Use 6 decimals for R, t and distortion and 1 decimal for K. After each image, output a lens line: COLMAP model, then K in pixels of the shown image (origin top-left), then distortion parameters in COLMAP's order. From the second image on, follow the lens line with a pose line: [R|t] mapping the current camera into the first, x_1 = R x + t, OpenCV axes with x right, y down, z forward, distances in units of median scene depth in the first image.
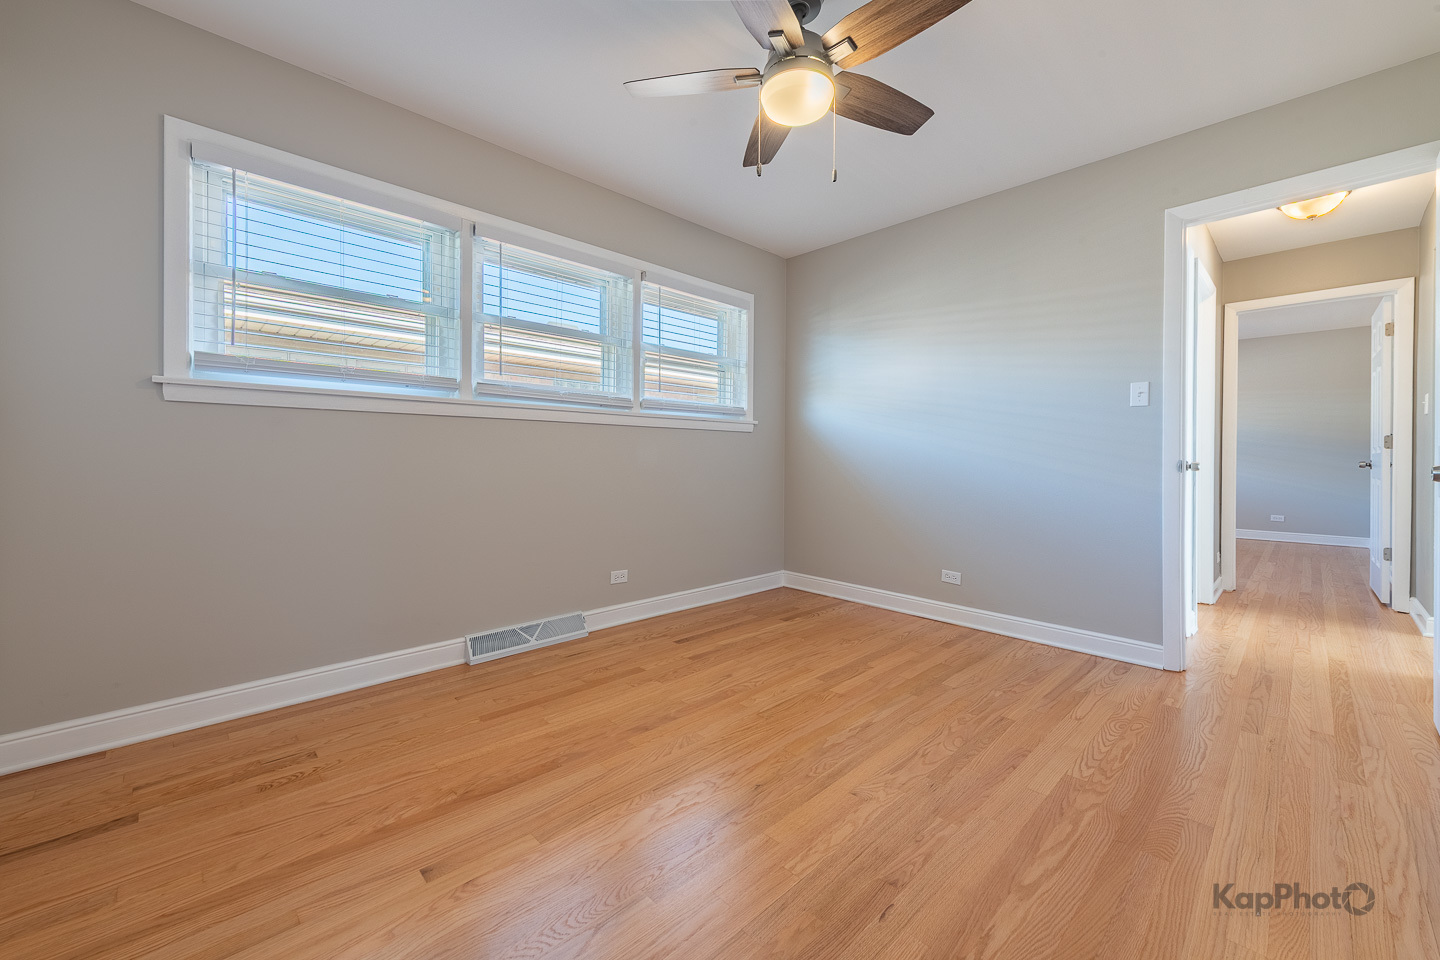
lens RADIAL K [[586.5, 0, 718.3], [0, 586.5, 460.5], [0, 0, 1]] dist [0.014772, -0.005136]
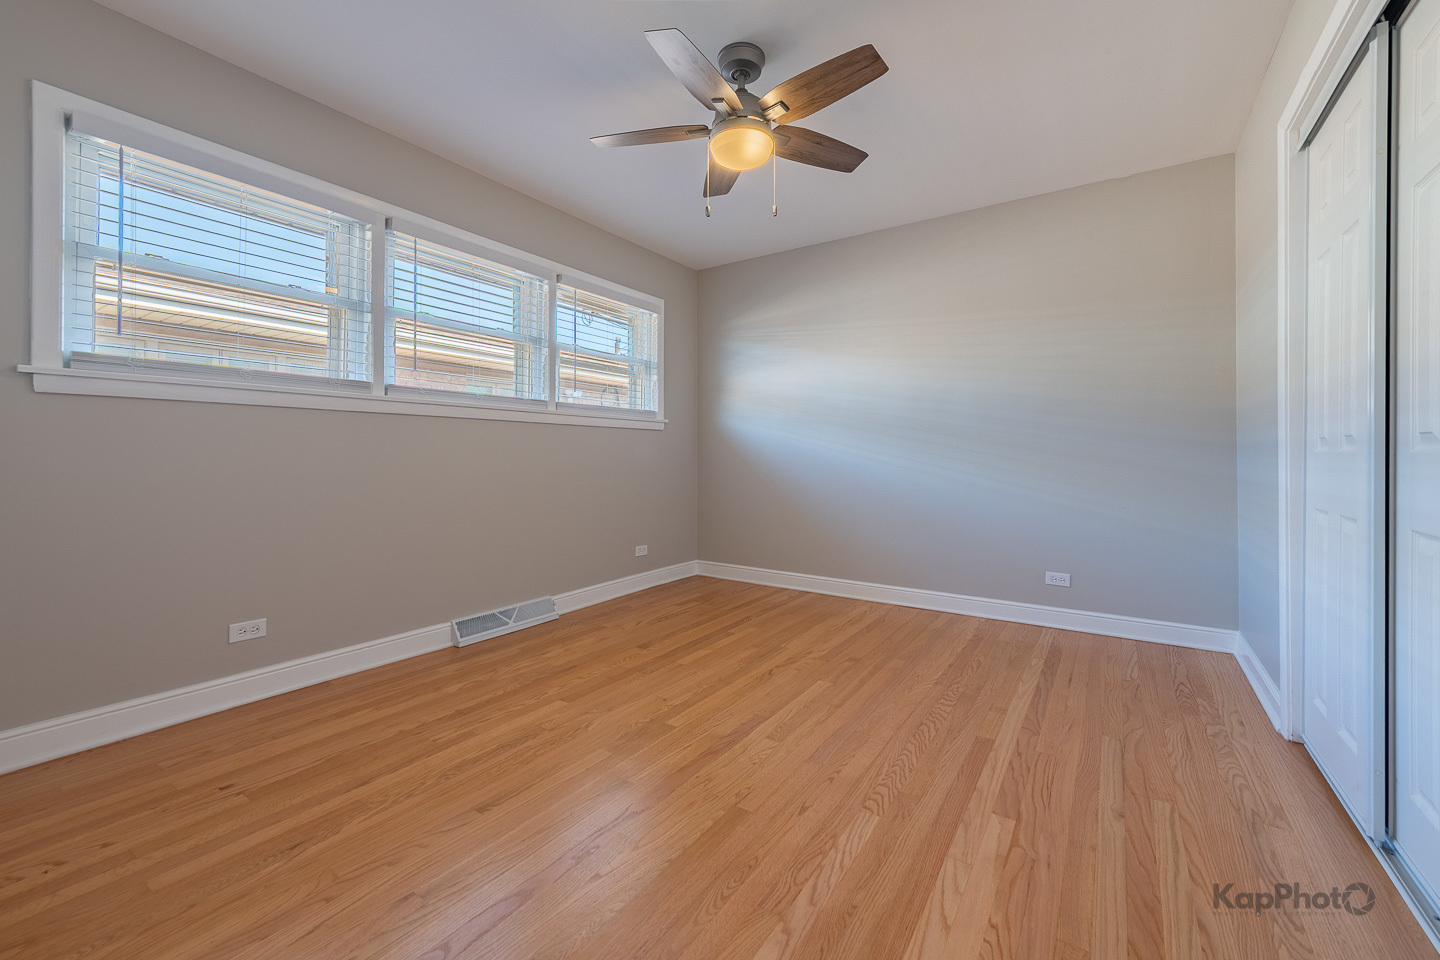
lens RADIAL K [[577.5, 0, 717.9], [0, 577.5, 453.8], [0, 0, 1]] dist [0.014697, -0.005807]
pose [[0.983321, -0.002211, 0.181863, -0.046384], [0.003306, 0.999978, -0.005720, -0.000460], [-0.181847, 0.006226, 0.983307, -0.046774]]
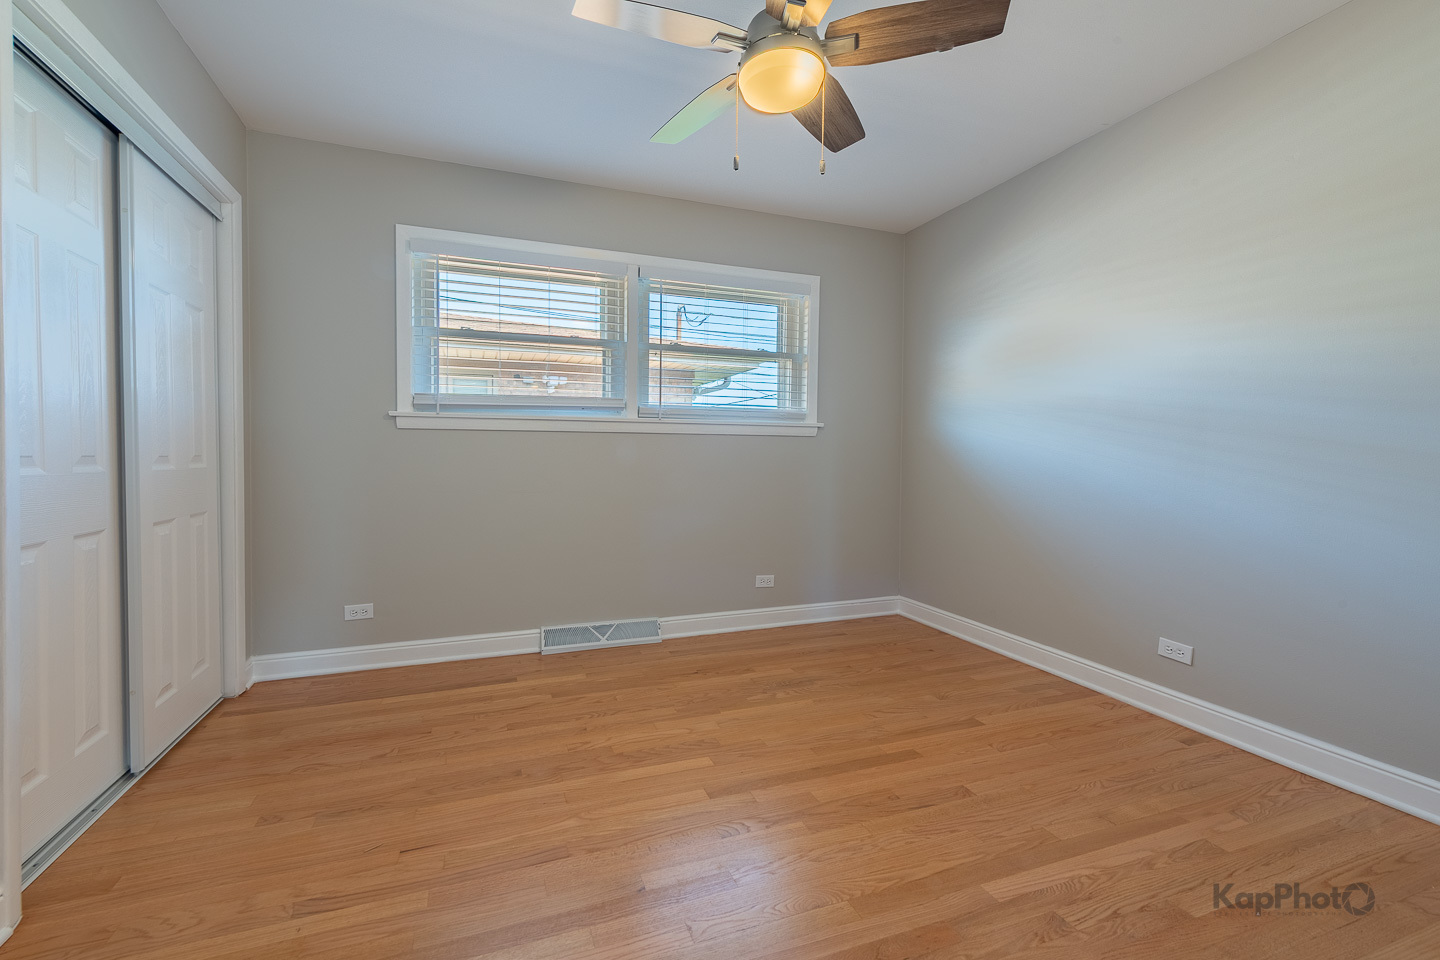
lens RADIAL K [[495.9, 0, 746.8], [0, 495.9, 476.1], [0, 0, 1]] dist [0.000258, -0.000001]
pose [[0.887424, 0.002095, -0.460949, 0.425054], [0.004004, 0.999917, 0.012254, 0.000831], [0.460936, -0.012720, 0.887342, 0.426330]]
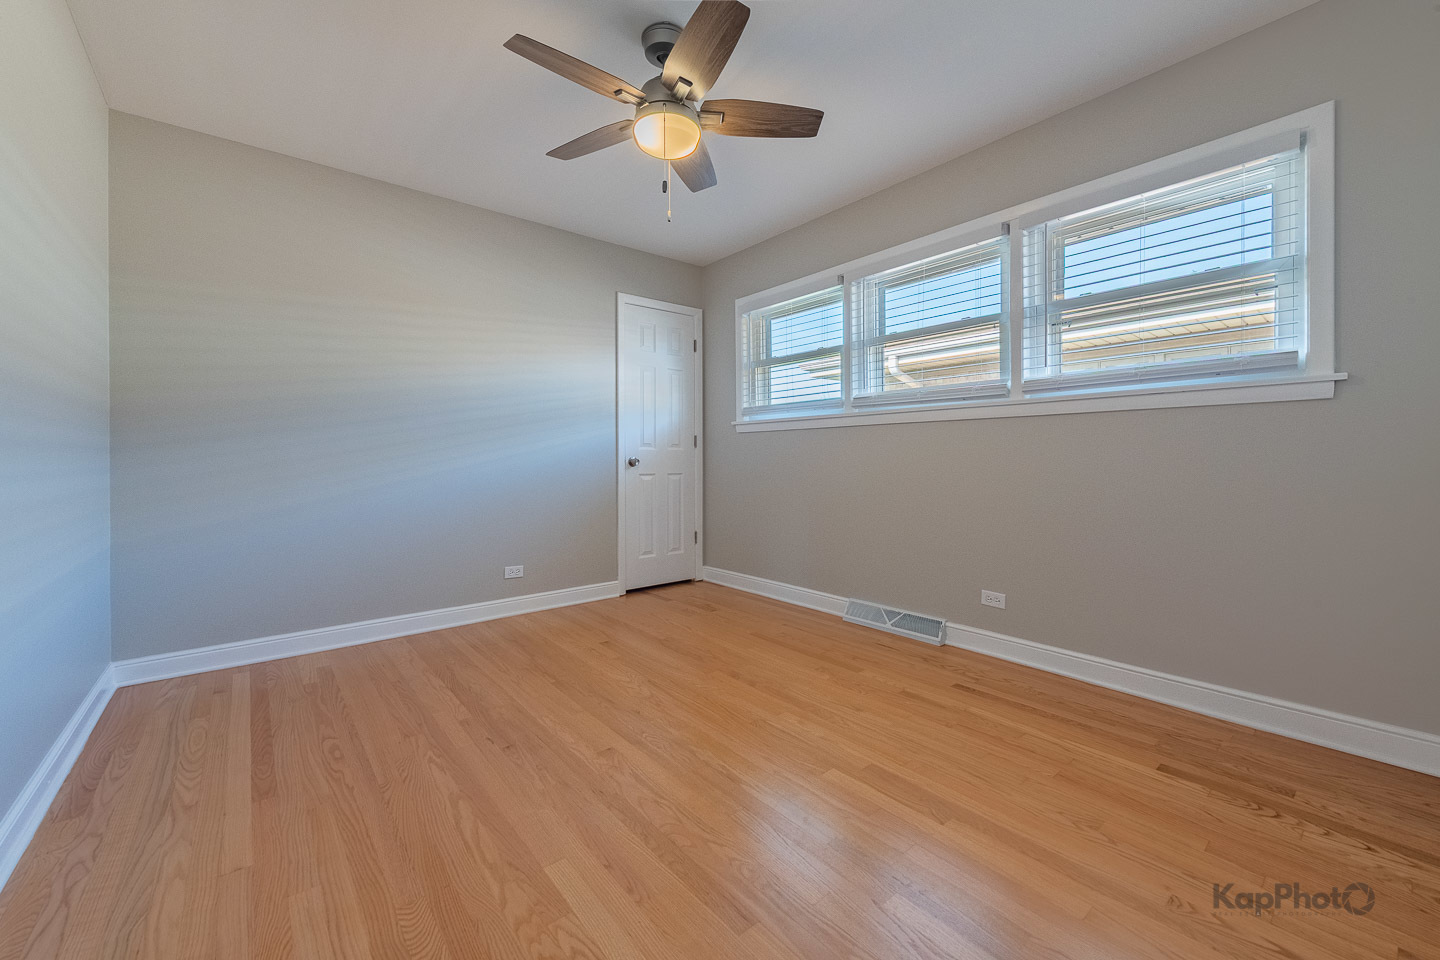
lens RADIAL K [[586.5, 0, 718.3], [0, 586.5, 460.5], [0, 0, 1]] dist [0.014772, -0.005136]
pose [[-0.110647, -0.001042, -0.993859, 0.804827], [-0.000940, 0.999999, -0.000944, 0.001551], [0.993859, 0.000830, -0.110648, 0.797527]]
